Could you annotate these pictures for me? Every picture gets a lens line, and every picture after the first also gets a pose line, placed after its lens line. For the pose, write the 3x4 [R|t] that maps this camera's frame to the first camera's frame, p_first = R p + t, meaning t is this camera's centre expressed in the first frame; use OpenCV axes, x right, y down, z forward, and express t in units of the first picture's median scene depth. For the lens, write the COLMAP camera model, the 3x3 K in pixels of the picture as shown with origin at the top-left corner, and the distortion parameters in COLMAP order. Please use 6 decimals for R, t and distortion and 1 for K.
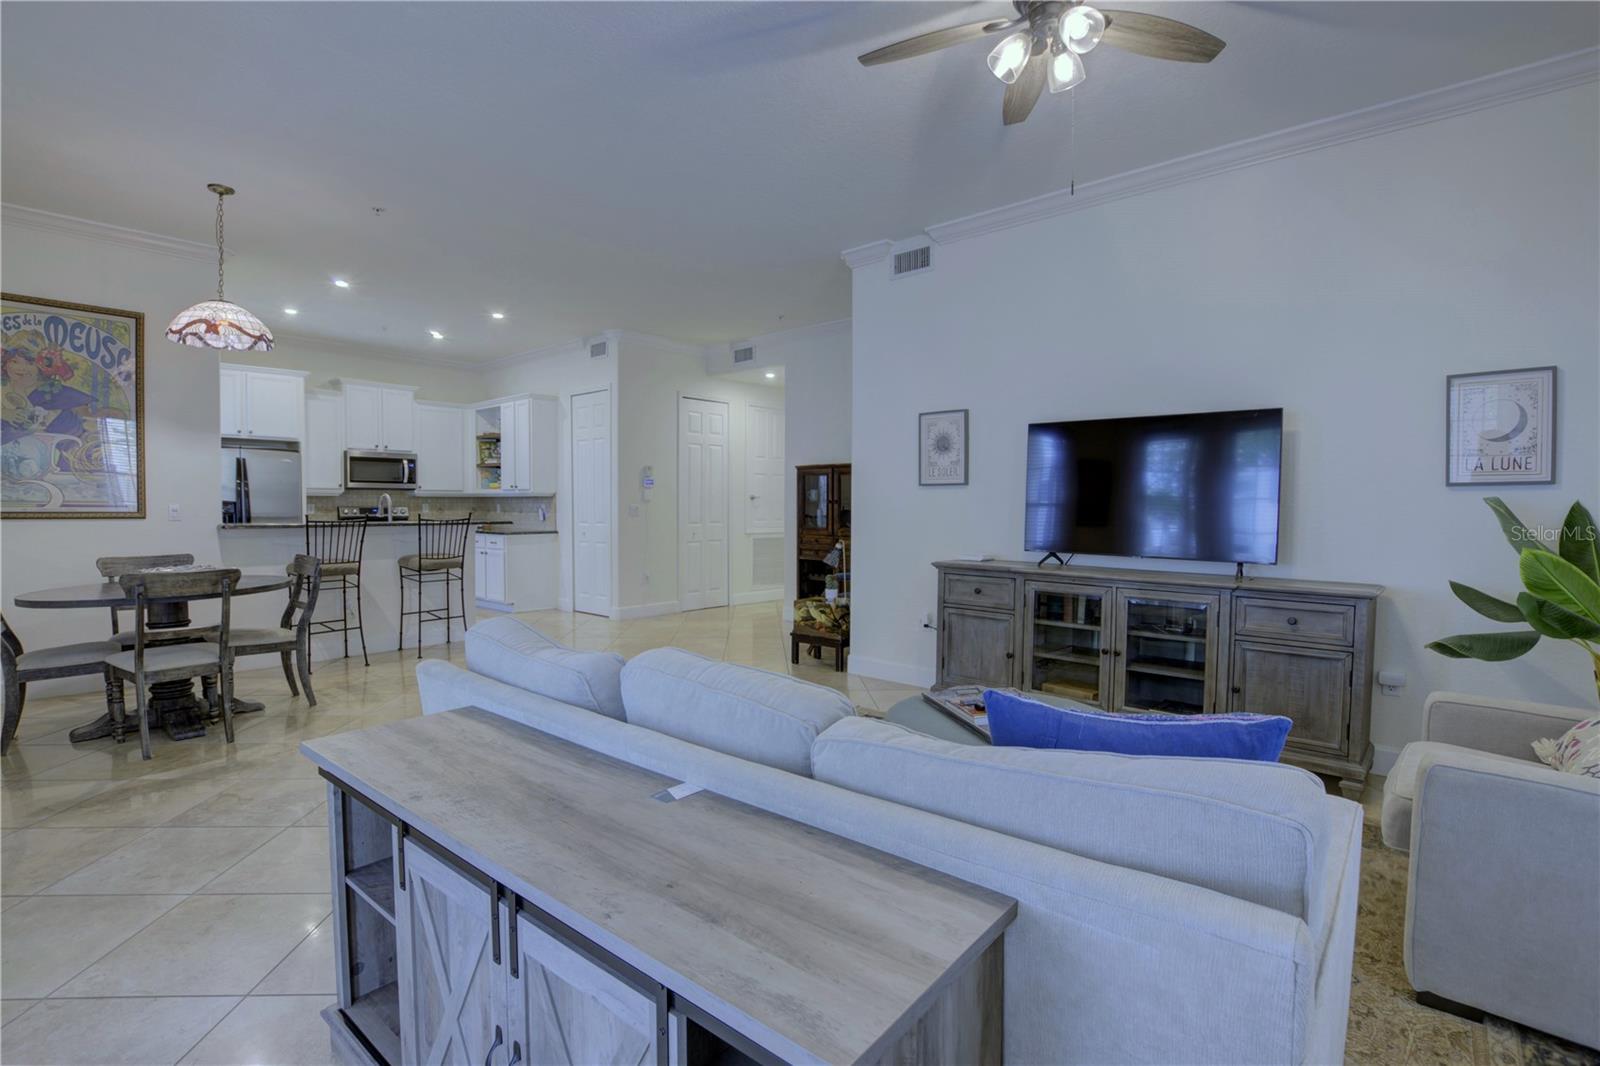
lens RADIAL K [[746.4, 0, 802.5], [0, 746.4, 532.4], [0, 0, 1]] dist [-0.040169, 0.007473]
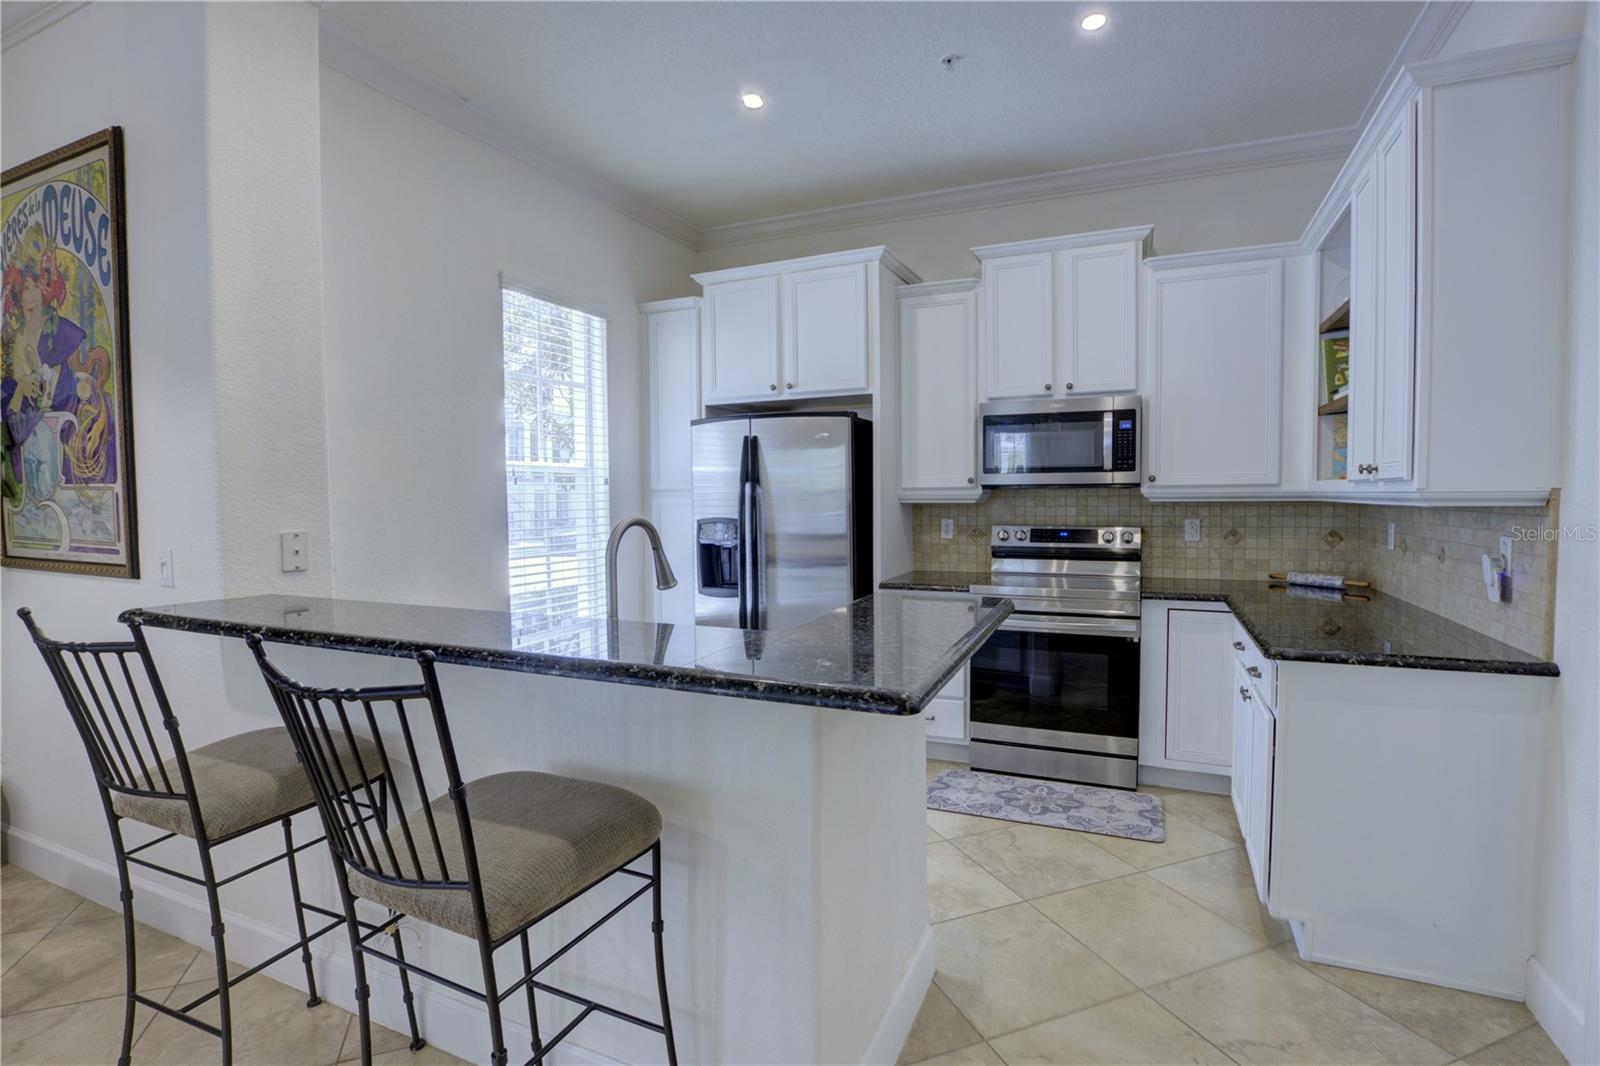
lens RADIAL K [[763.4, 0, 800.0], [0, 763.4, 533.0], [0, 0, 1]] dist [-0.043451, 0.008930]
pose [[0.298041, 0.038323, -0.953784, -0.278750], [-0.025047, 0.999164, 0.032320, -0.061531], [0.954224, 0.014257, 0.298751, 1.053281]]
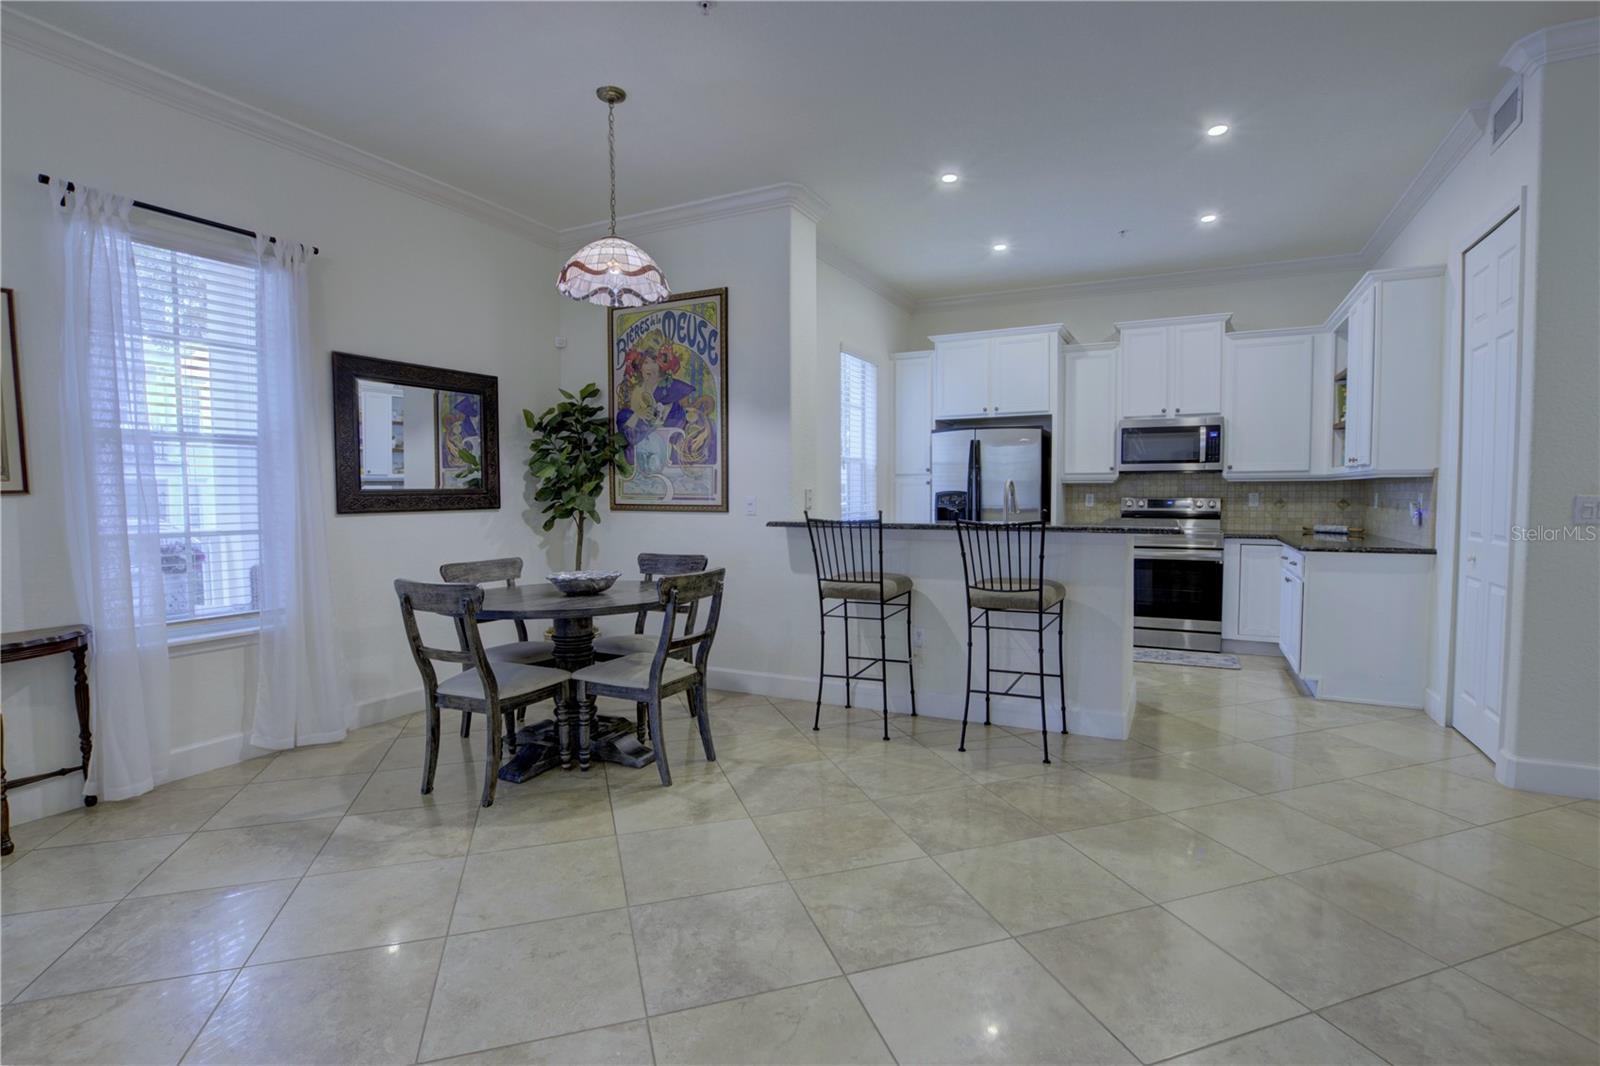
lens RADIAL K [[746.4, 0, 802.5], [0, 746.4, 532.4], [0, 0, 1]] dist [-0.040169, 0.007473]
pose [[0.253285, 0.045574, -0.966318, 0.026040], [-0.029608, 0.998787, 0.039344, -0.027968], [0.966939, 0.018645, 0.254327, 0.711710]]
